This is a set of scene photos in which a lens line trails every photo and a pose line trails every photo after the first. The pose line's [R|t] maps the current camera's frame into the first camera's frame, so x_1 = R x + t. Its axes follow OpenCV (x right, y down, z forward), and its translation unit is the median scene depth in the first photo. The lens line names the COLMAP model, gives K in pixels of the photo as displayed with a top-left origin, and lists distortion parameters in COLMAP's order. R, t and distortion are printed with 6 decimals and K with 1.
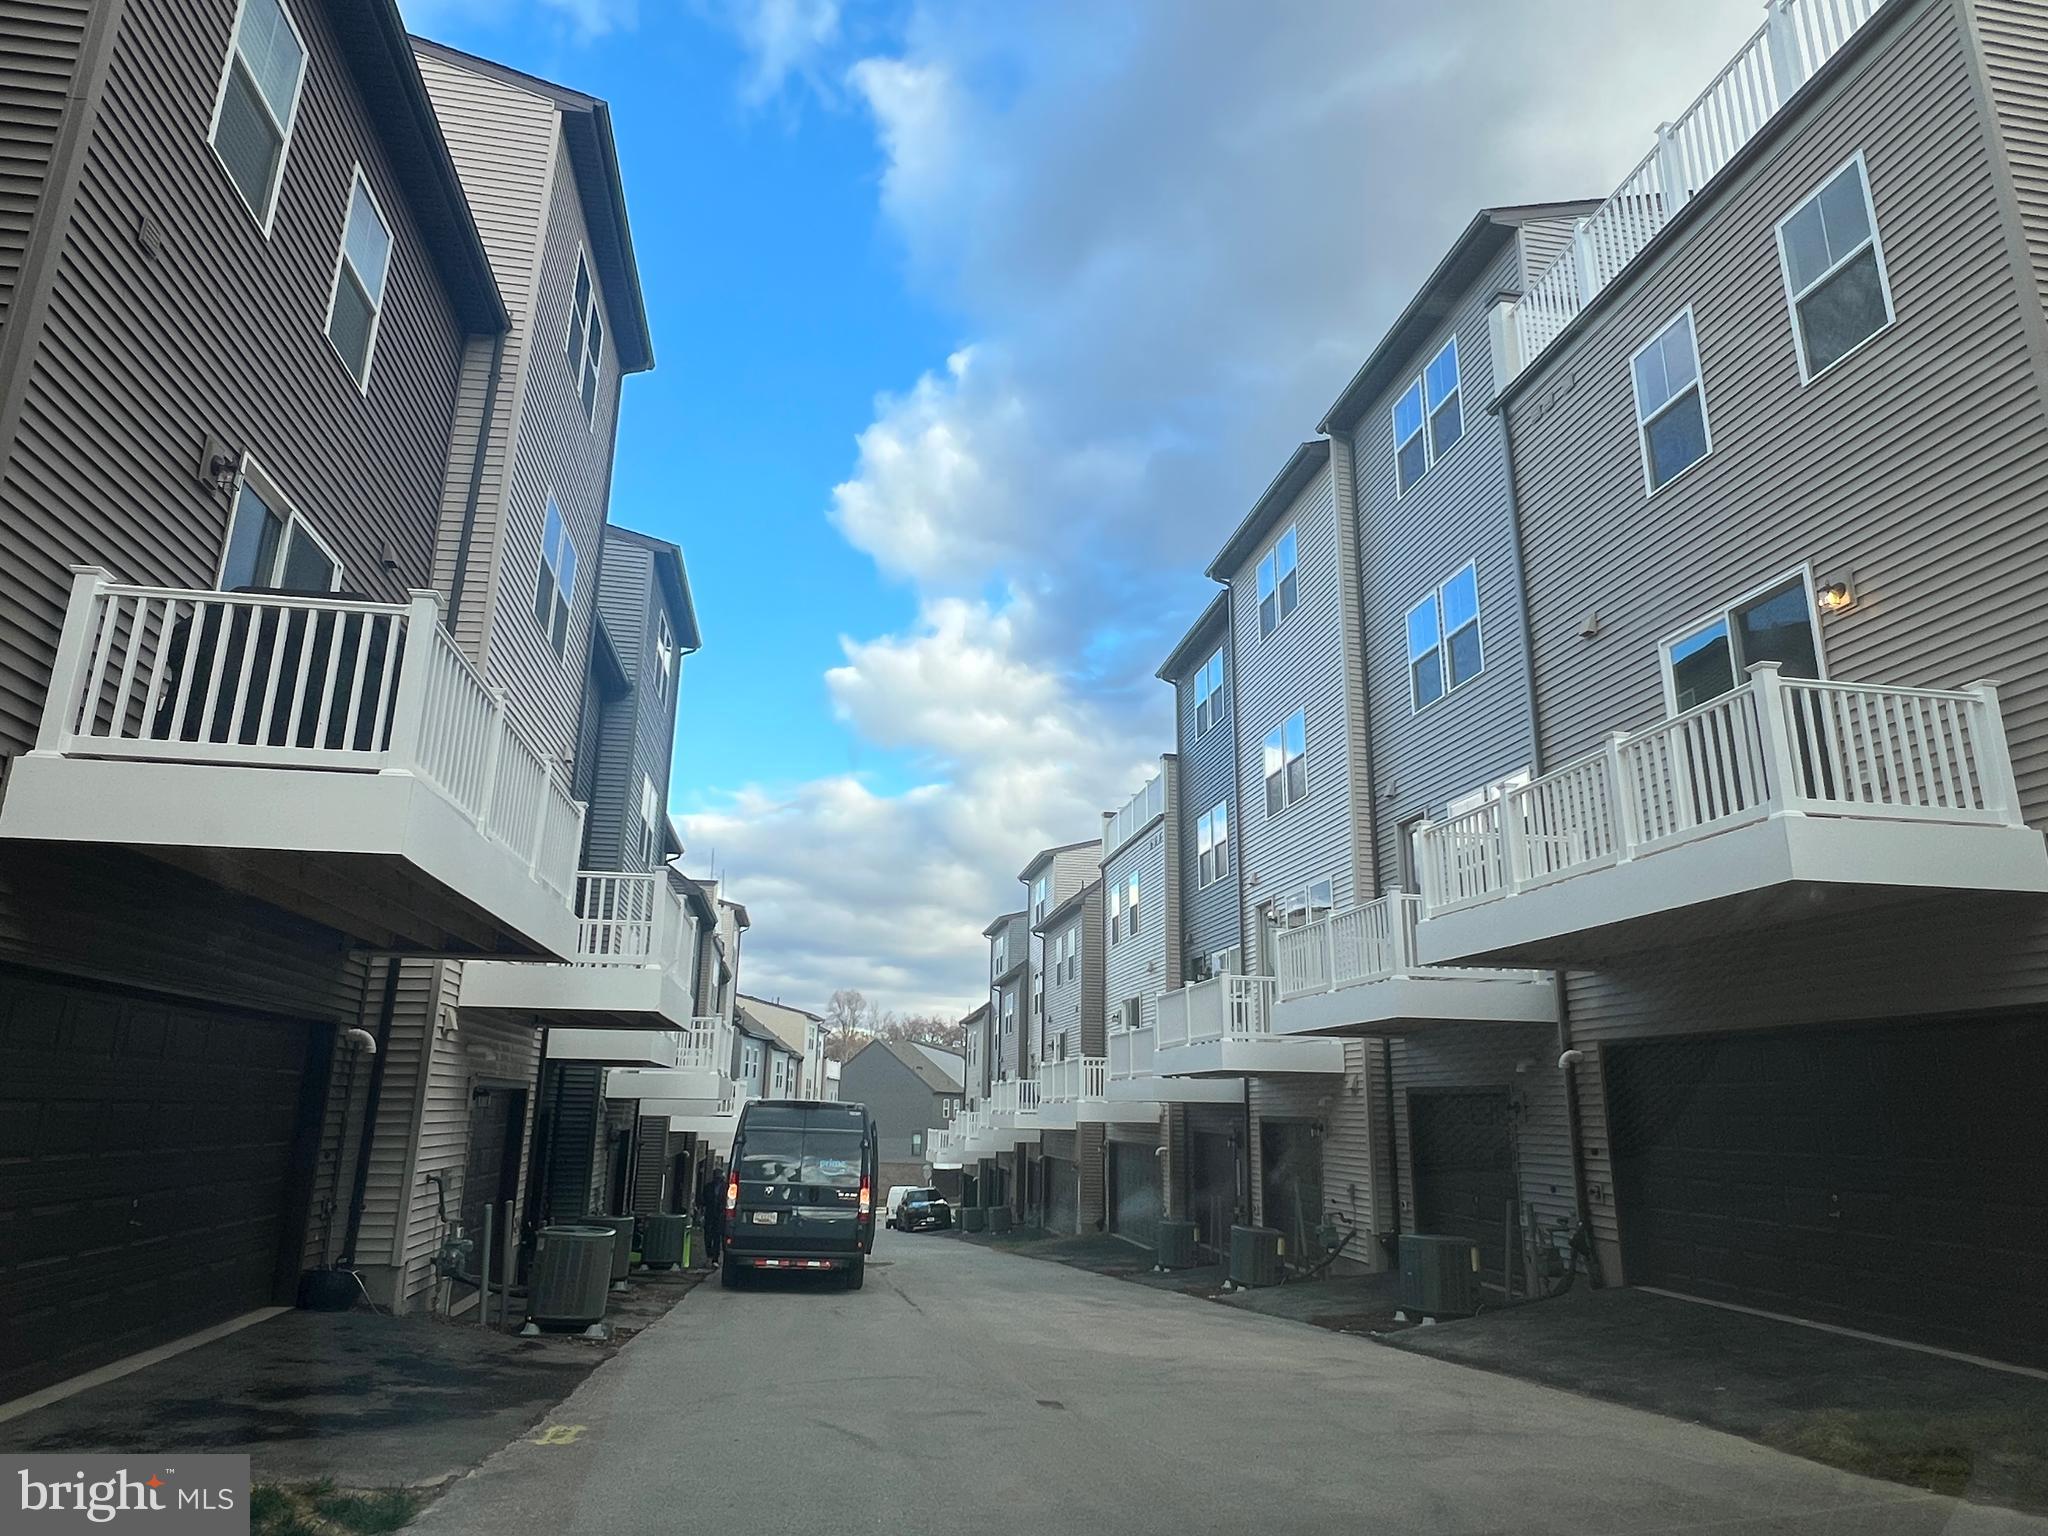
lens RADIAL K [[1264.0, 0, 1017.6], [0, 1264.0, 759.5], [0, 0, 1]] dist [-0.002614, 0.000854]
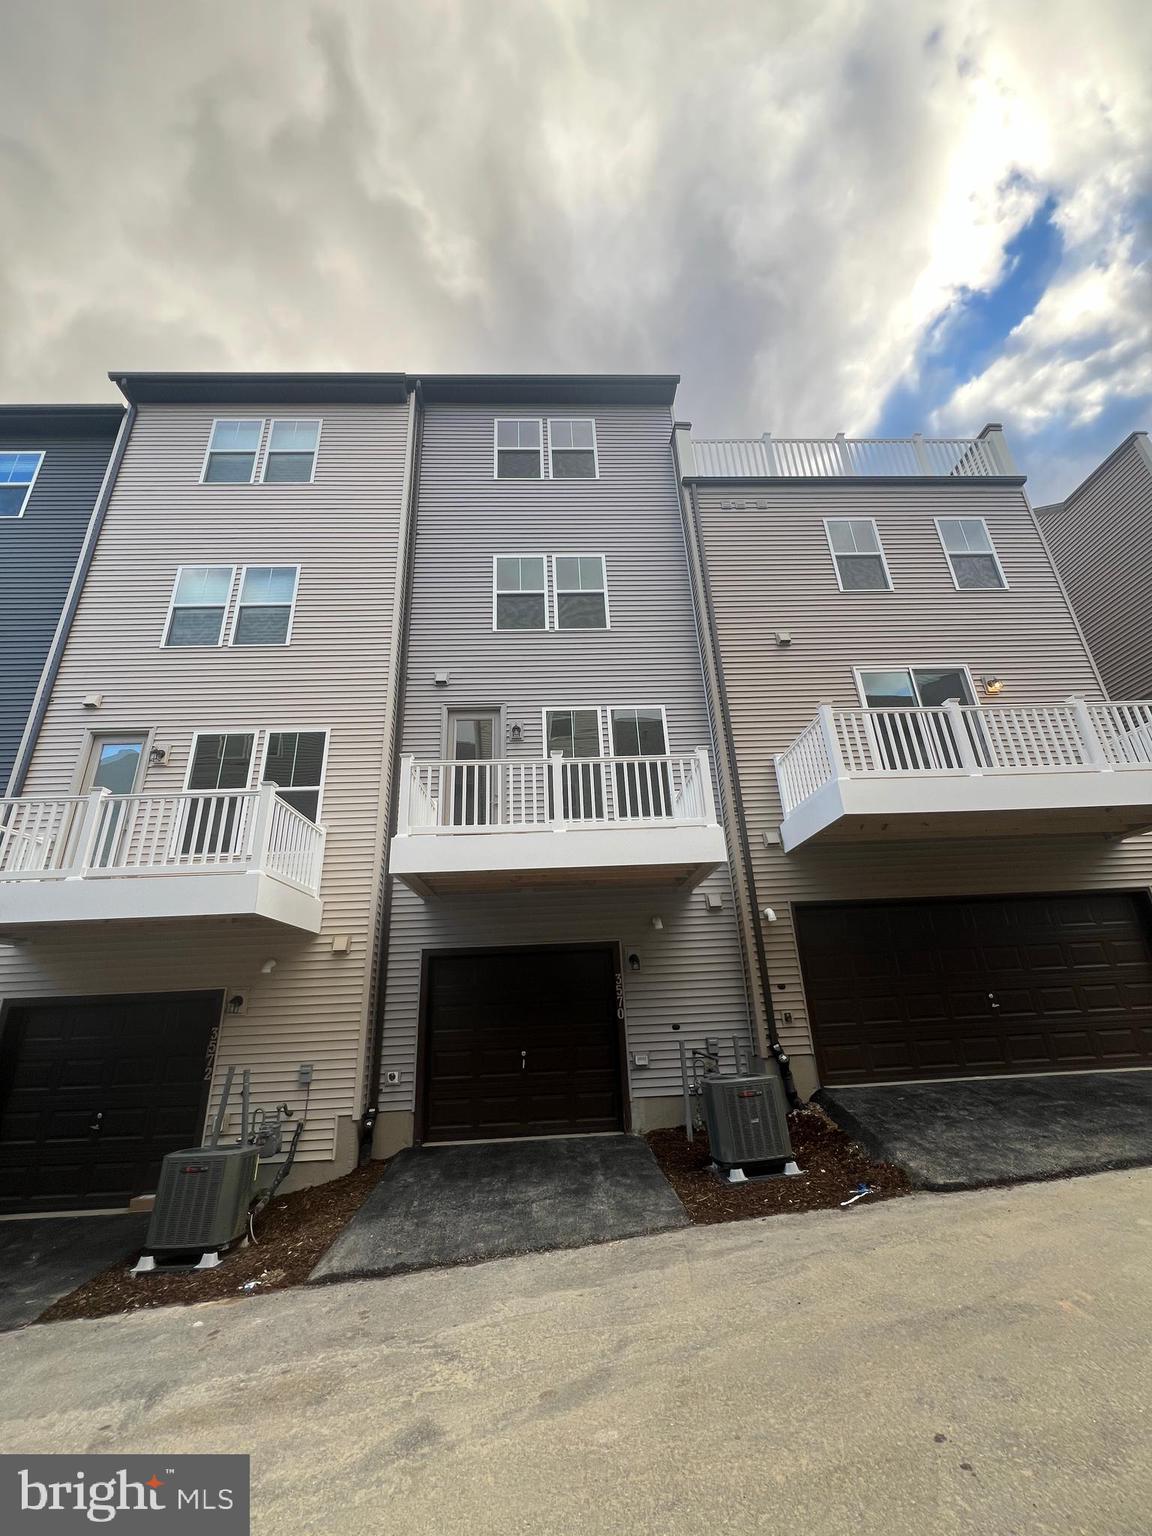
lens RADIAL K [[613.3, 0, 576.9], [0, 613.3, 770.0], [0, 0, 1]] dist [-0.002974, 0.001039]
pose [[0.126802, 0.344480, 0.930191, -0.175936], [-0.218382, 0.924446, -0.312583, 0.265912], [-0.967590, -0.163501, 0.192450, 0.854559]]
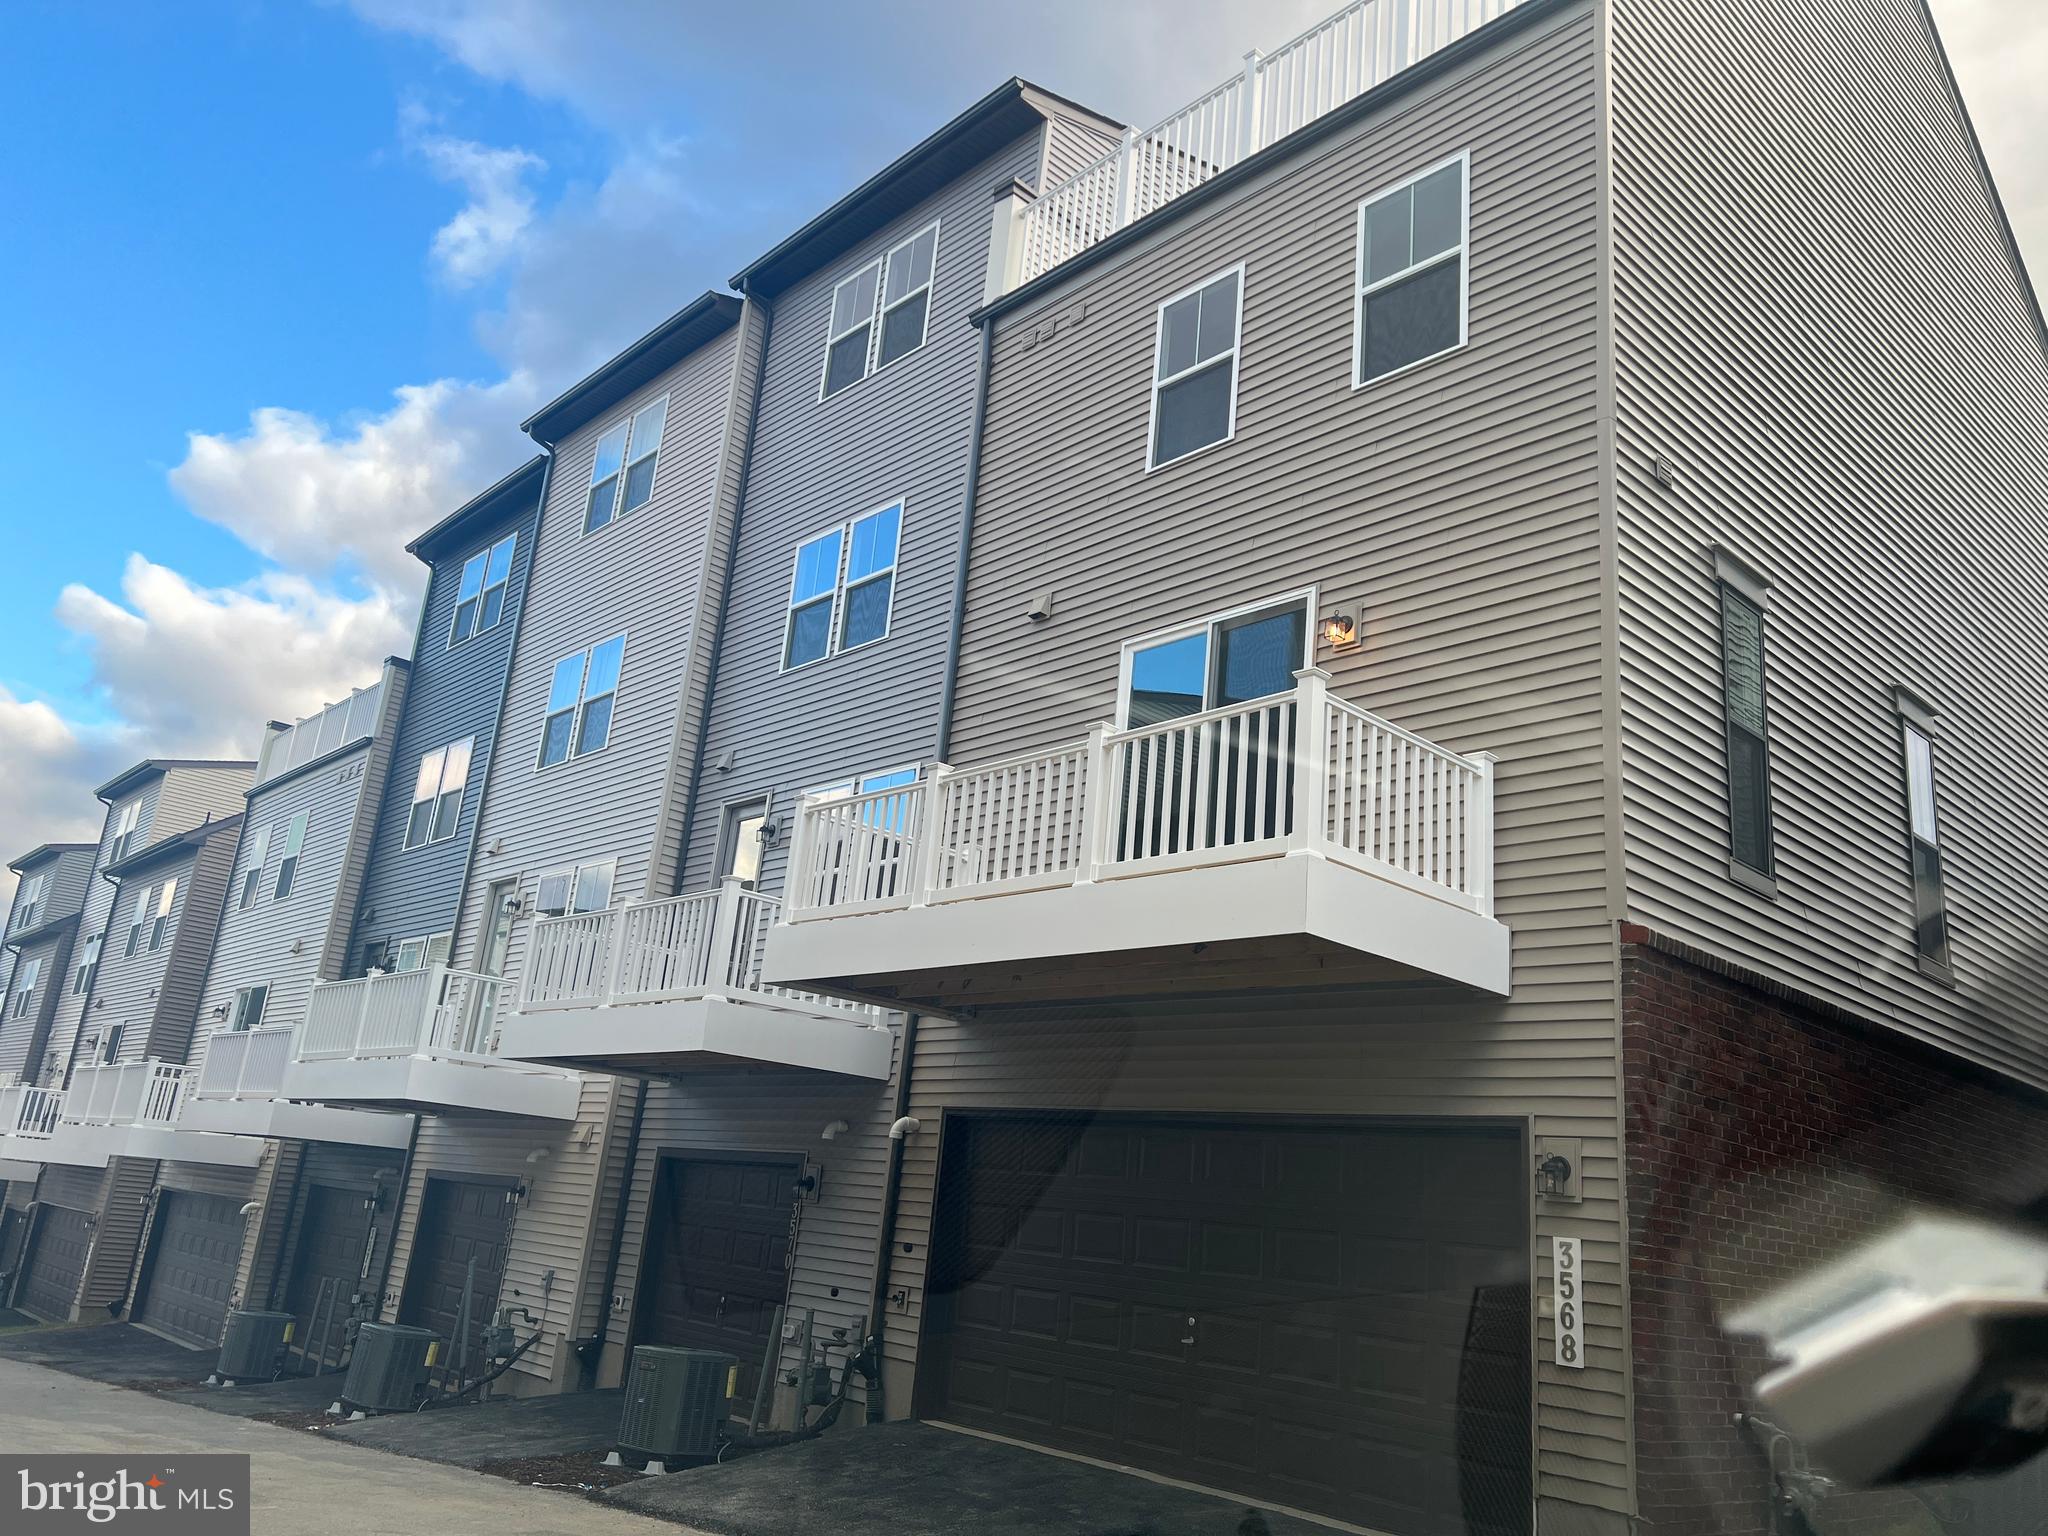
lens RADIAL K [[1533.0, 0, 1025.9], [0, 1533.0, 766.2], [0, 0, 1]] dist [0.060913, -0.068873]
pose [[0.833239, 0.218283, 0.508000, -0.029370], [-0.223134, 0.973386, -0.052263, 0.038976], [-0.505888, -0.069805, 0.859770, 0.116343]]
